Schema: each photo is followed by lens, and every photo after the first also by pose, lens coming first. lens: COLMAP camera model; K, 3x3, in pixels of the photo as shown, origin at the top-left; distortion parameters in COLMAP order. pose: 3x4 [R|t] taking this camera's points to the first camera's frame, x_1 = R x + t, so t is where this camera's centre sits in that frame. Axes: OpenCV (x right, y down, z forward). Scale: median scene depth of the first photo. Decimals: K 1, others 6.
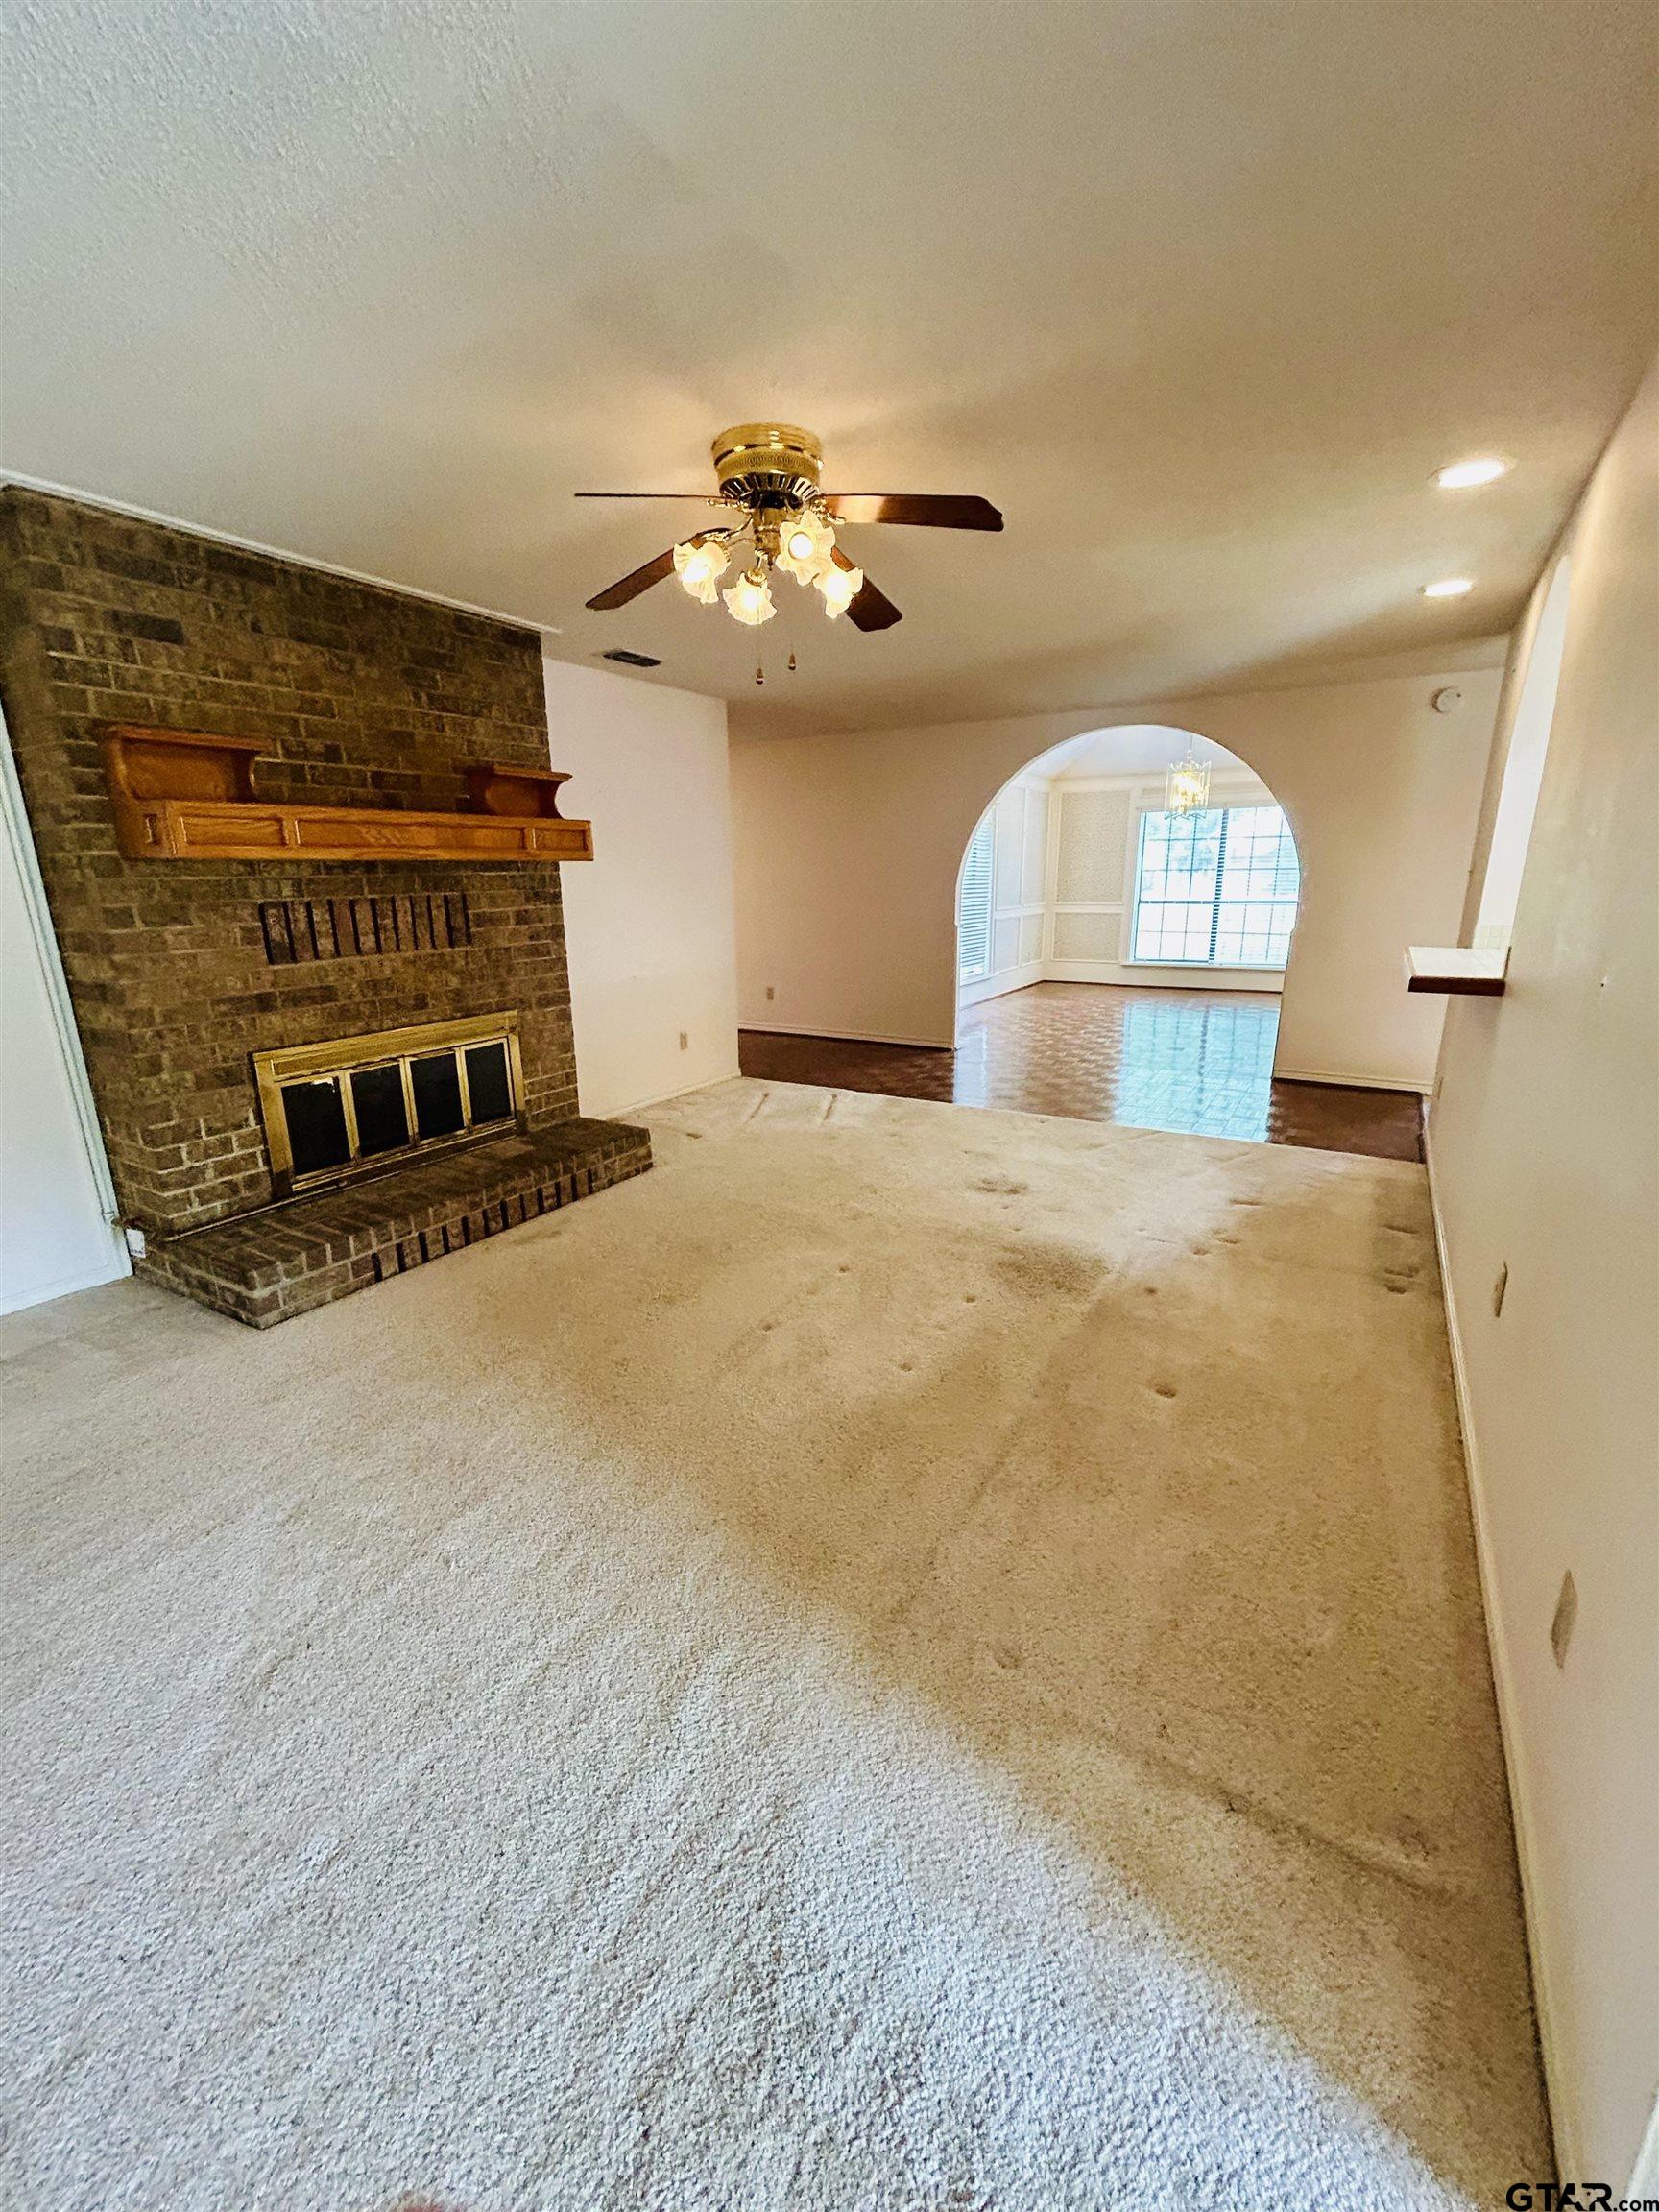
lens RADIAL K [[896.3, 0, 833.2], [0, 896.3, 1111.3], [0, 0, 1]] dist [-0.000120, -0.000839]
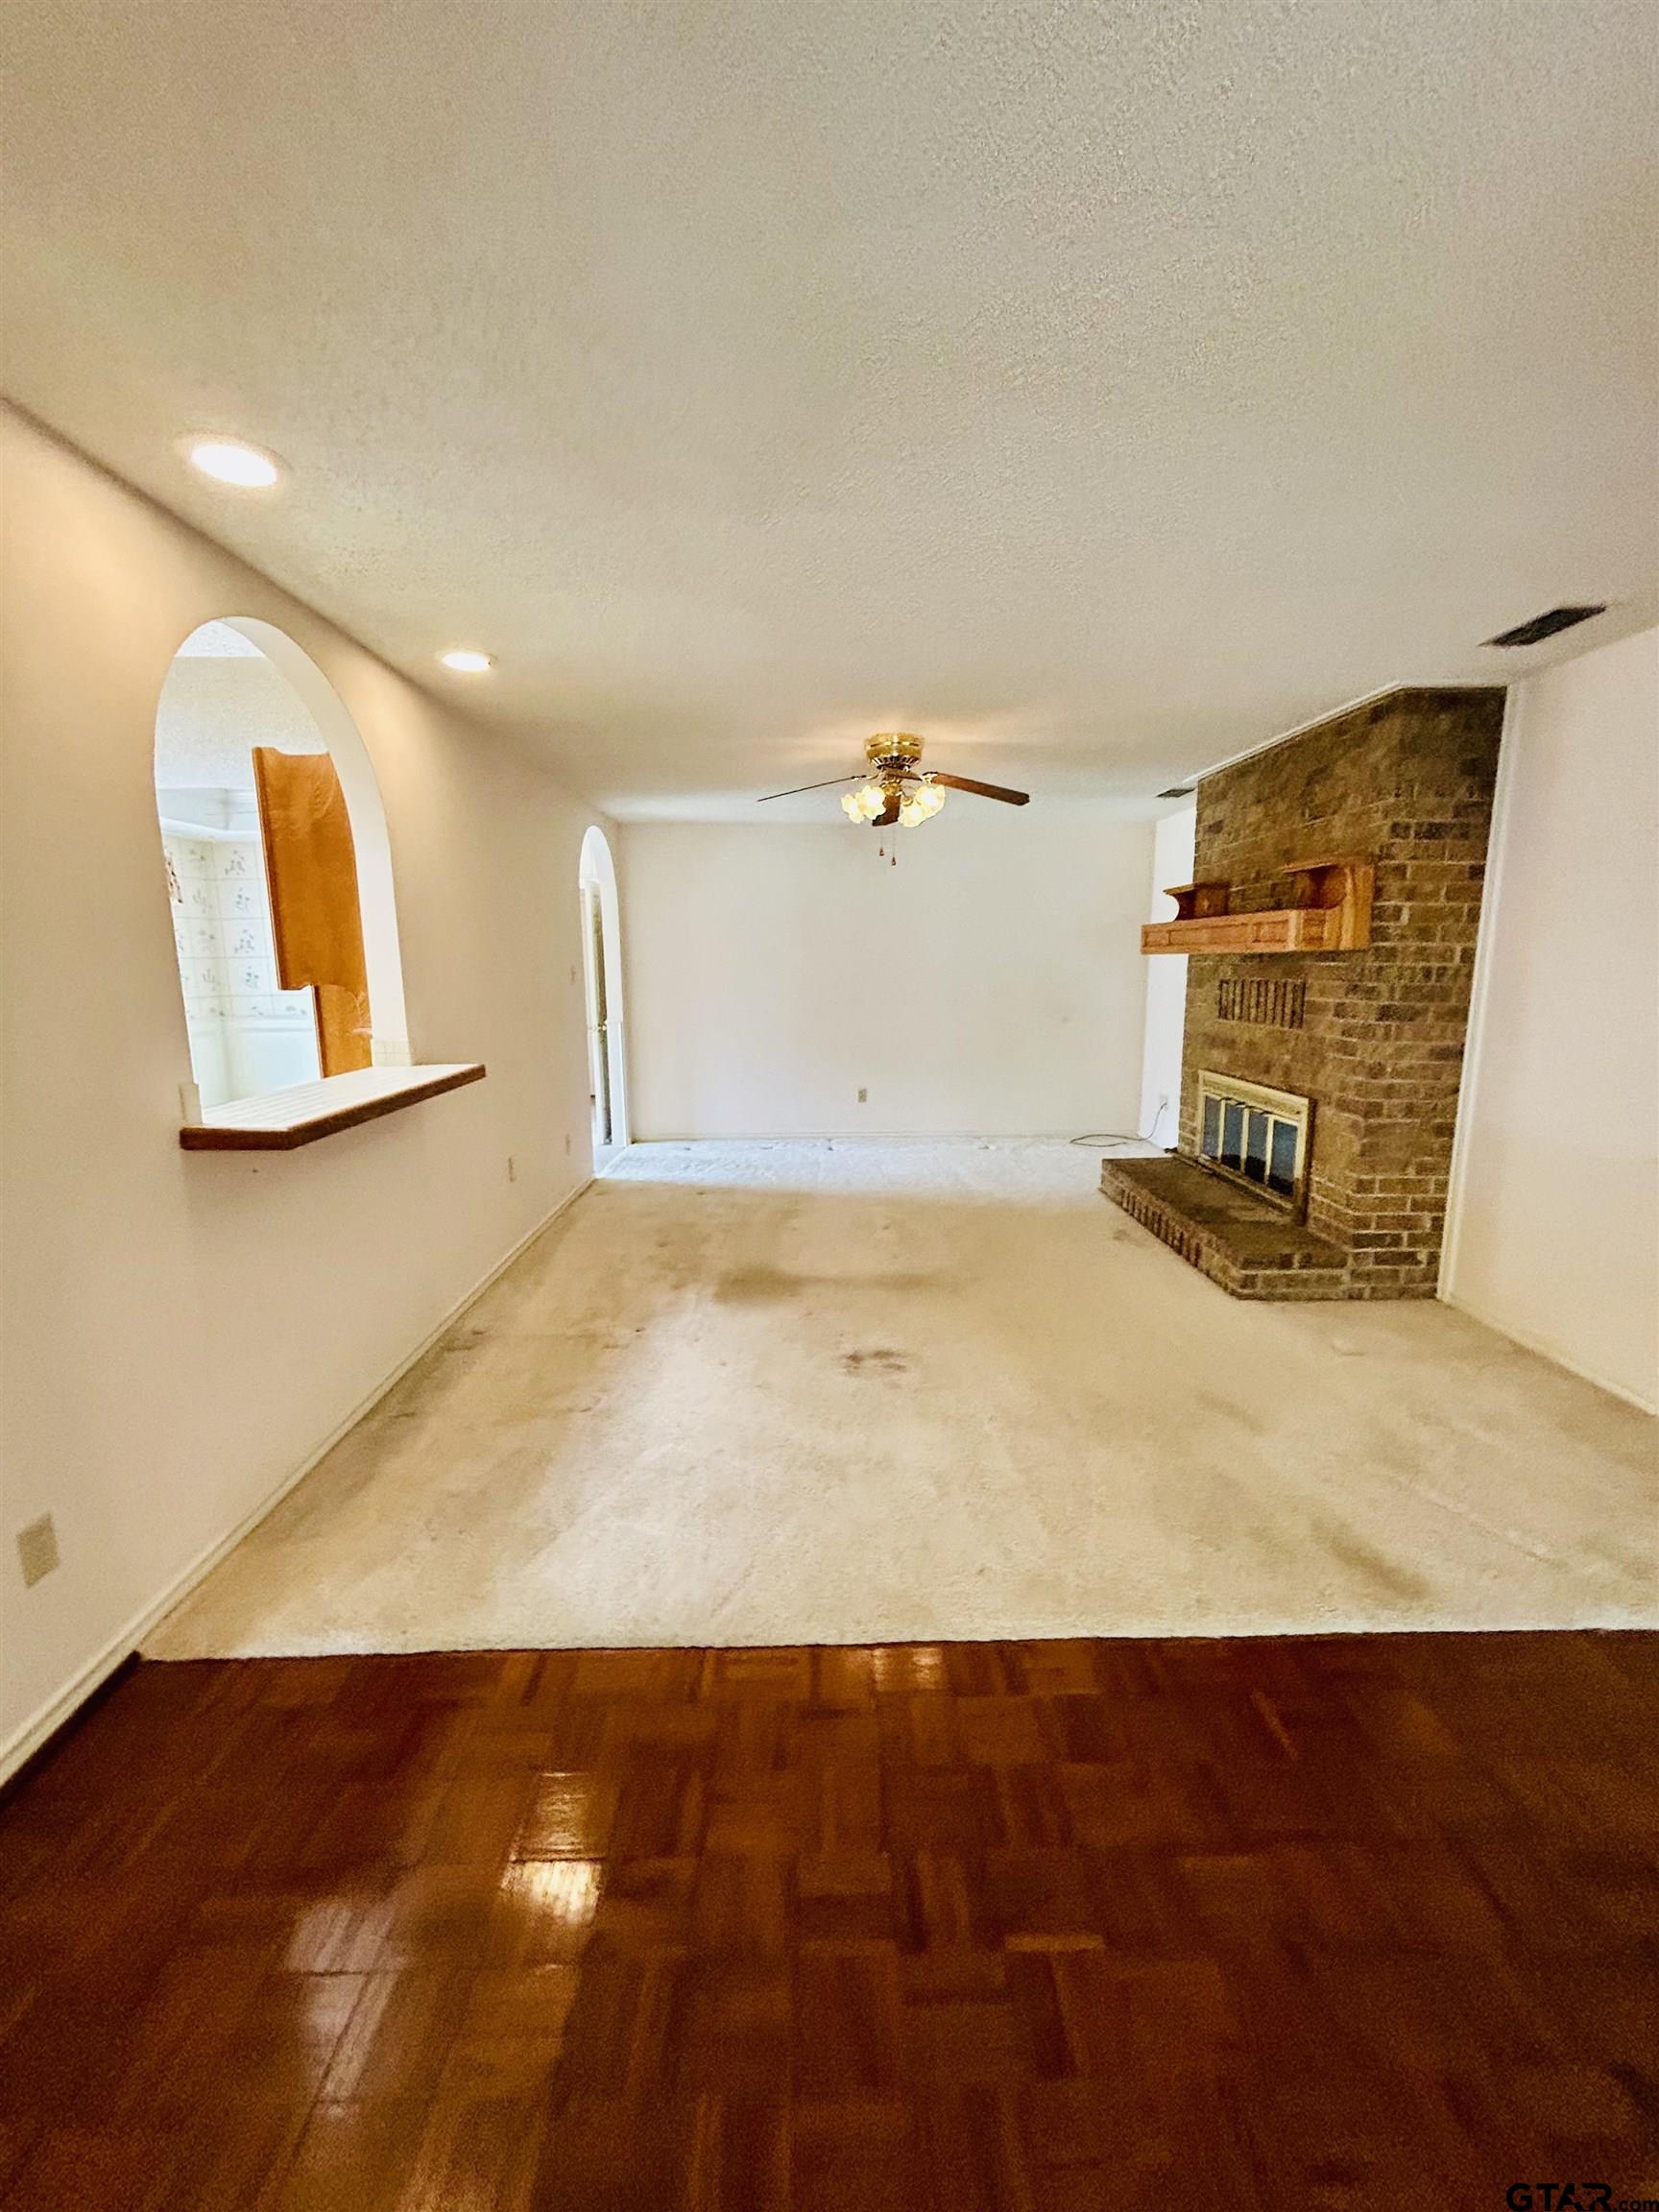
lens RADIAL K [[896.3, 0, 833.2], [0, 896.3, 1111.3], [0, 0, 1]] dist [-0.000120, -0.000839]
pose [[-0.844735, 0.098873, -0.525973, 0.652989], [-0.131894, 0.914013, 0.383645, -0.442503], [0.518678, 0.393451, -0.759058, 1.597830]]
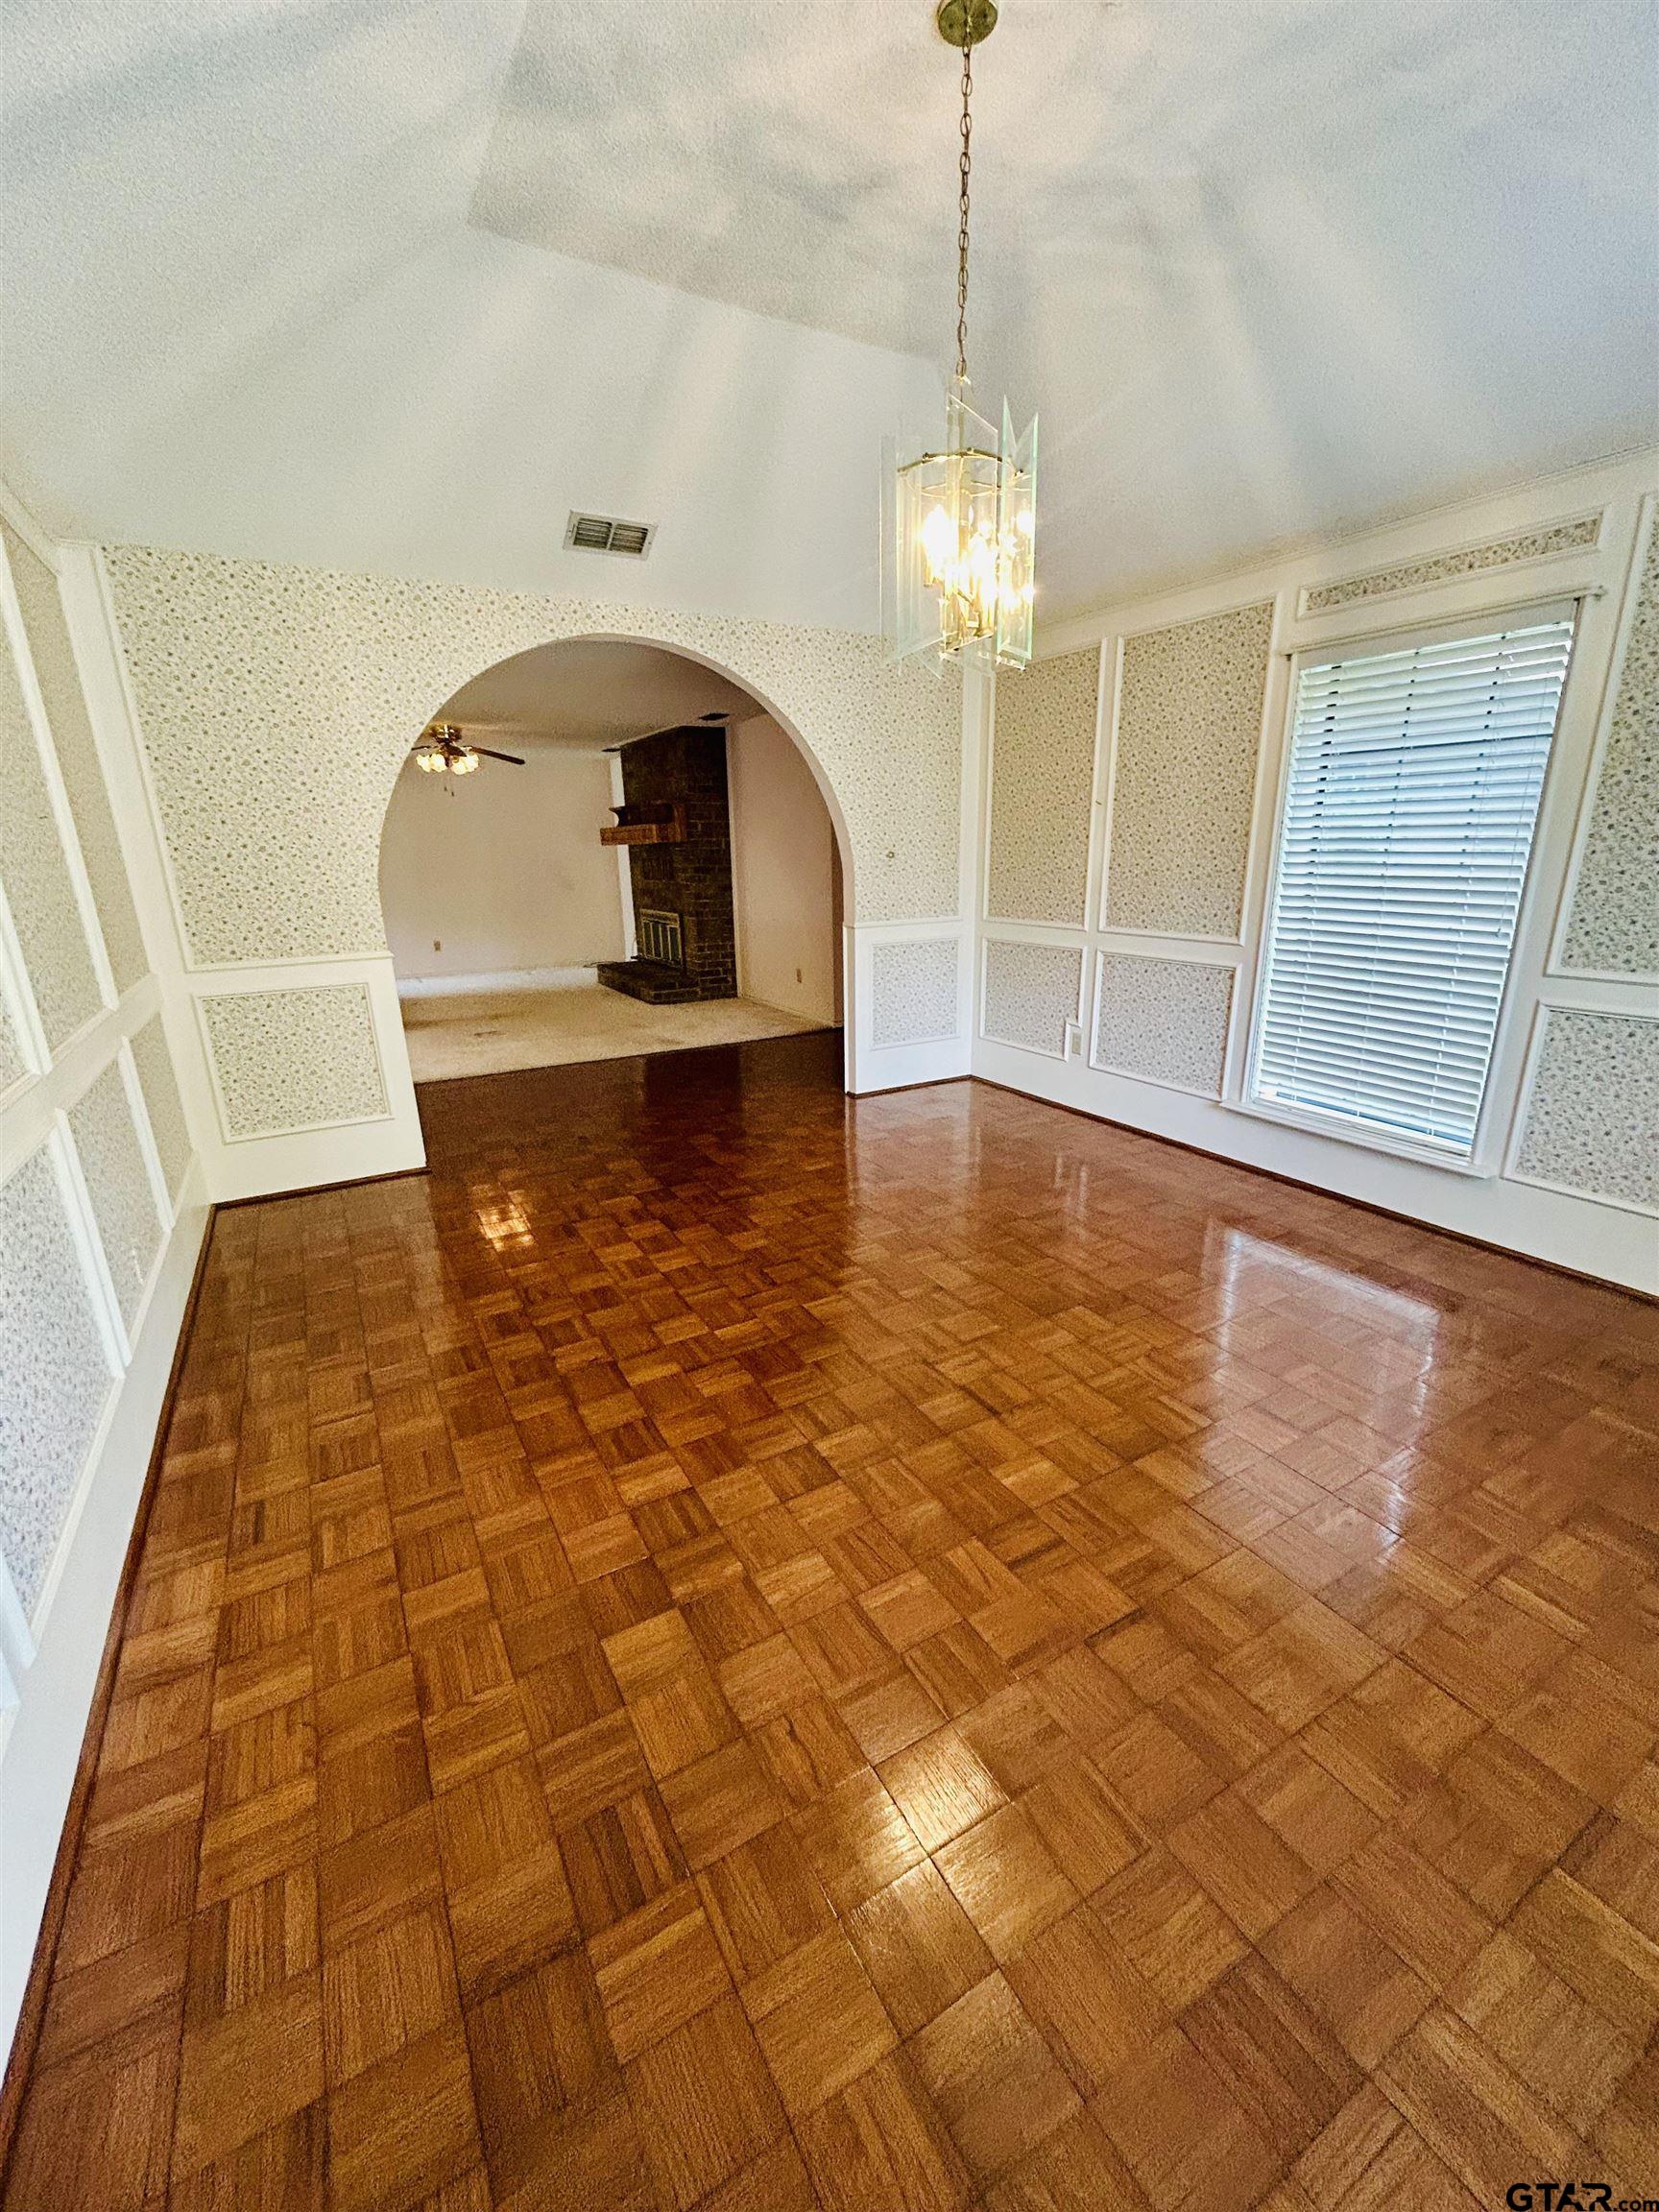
lens RADIAL K [[896.3, 0, 833.2], [0, 896.3, 1111.3], [0, 0, 1]] dist [-0.000120, -0.000839]
pose [[-0.481077, 0.263088, -0.836272, 1.473158], [-0.209853, 0.891619, 0.401220, -0.672822], [0.851192, 0.368511, -0.373727, 2.456344]]
